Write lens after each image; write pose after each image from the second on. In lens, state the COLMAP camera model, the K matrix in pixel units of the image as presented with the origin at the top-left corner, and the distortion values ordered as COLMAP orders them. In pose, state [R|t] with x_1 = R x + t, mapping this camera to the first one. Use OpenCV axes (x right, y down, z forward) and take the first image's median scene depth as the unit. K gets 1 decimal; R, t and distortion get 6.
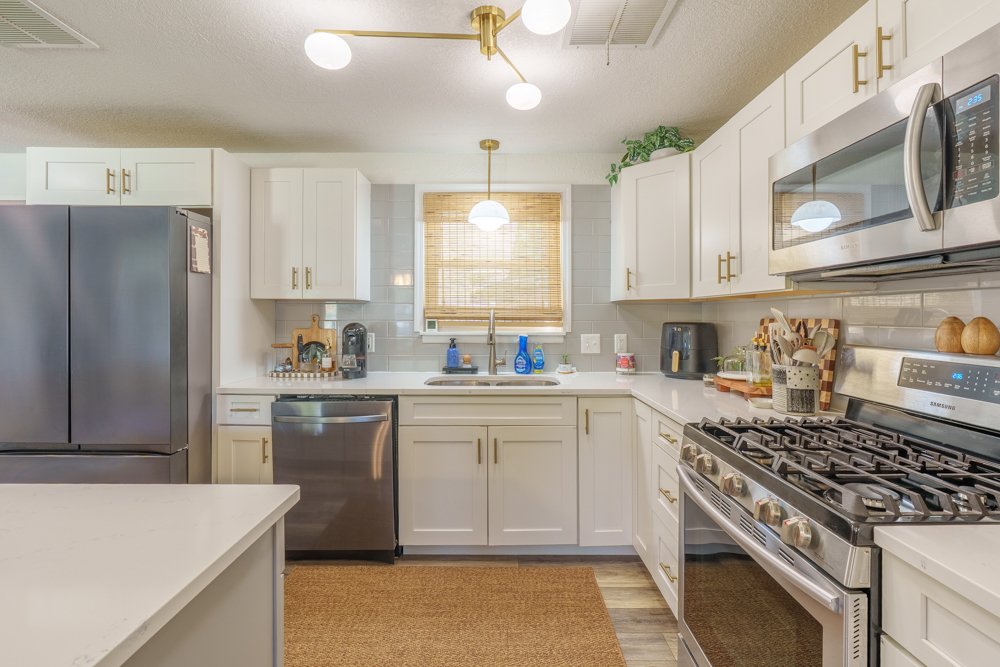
lens RADIAL K [[451.8, 0, 497.1], [0, 451.8, 317.7], [0, 0, 1]] dist [-0.014407, 0.007088]
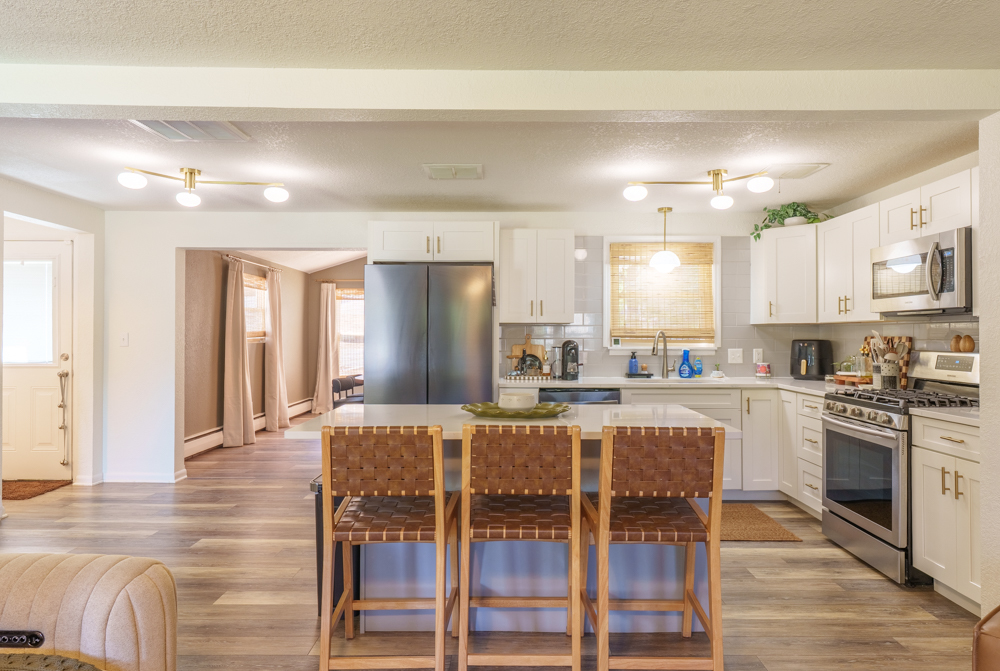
lens RADIAL K [[600.9, 0, 505.2], [0, 600.9, 333.4], [0, 0, 1]] dist [-0.000301, 0.000619]
pose [[0.999999, 0.000728, 0.001102, -0.542978], [-0.000719, 0.999967, -0.008142, 0.006976], [-0.001108, 0.008141, 0.999966, -0.884369]]
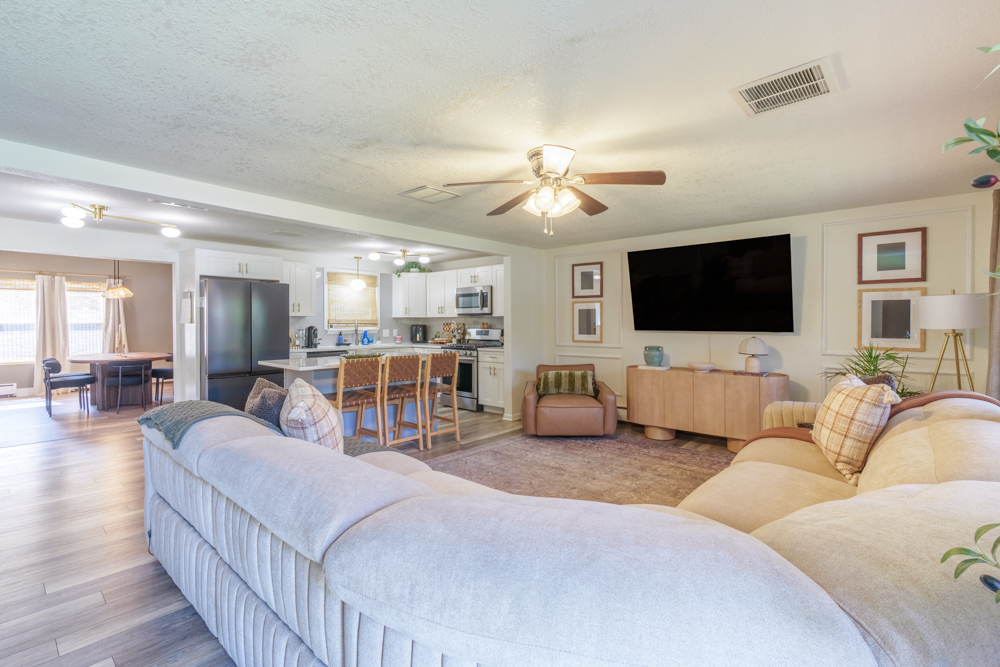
lens RADIAL K [[462.9, 0, 495.7], [0, 462.9, 324.6], [0, 0, 1]] dist [0.002441, 0.000417]
pose [[0.663499, -0.005019, 0.748160, -1.620998], [0.005027, 0.999985, 0.002250, 0.004989], [-0.748160, 0.002268, 0.663514, -1.497668]]
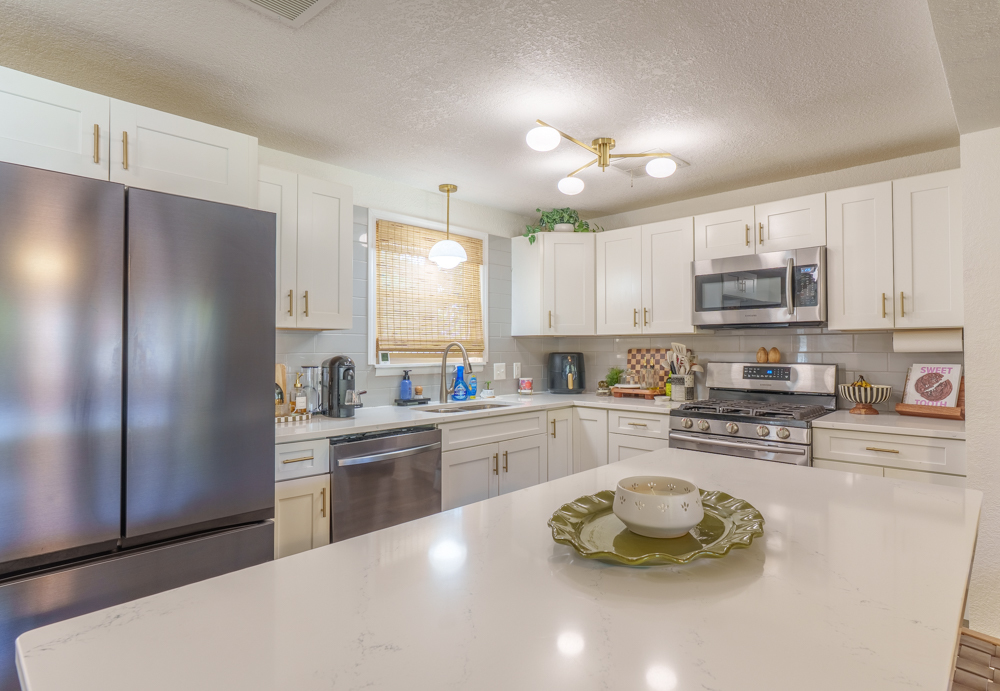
lens RADIAL K [[541.2, 0, 517.8], [0, 541.2, 342.0], [0, 0, 1]] dist [-0.000896, -0.000248]
pose [[0.677059, 0.007060, 0.735895, -0.915400], [0.004698, 0.999892, -0.013915, 0.001461], [-0.735914, 0.012879, 0.676953, 0.011207]]
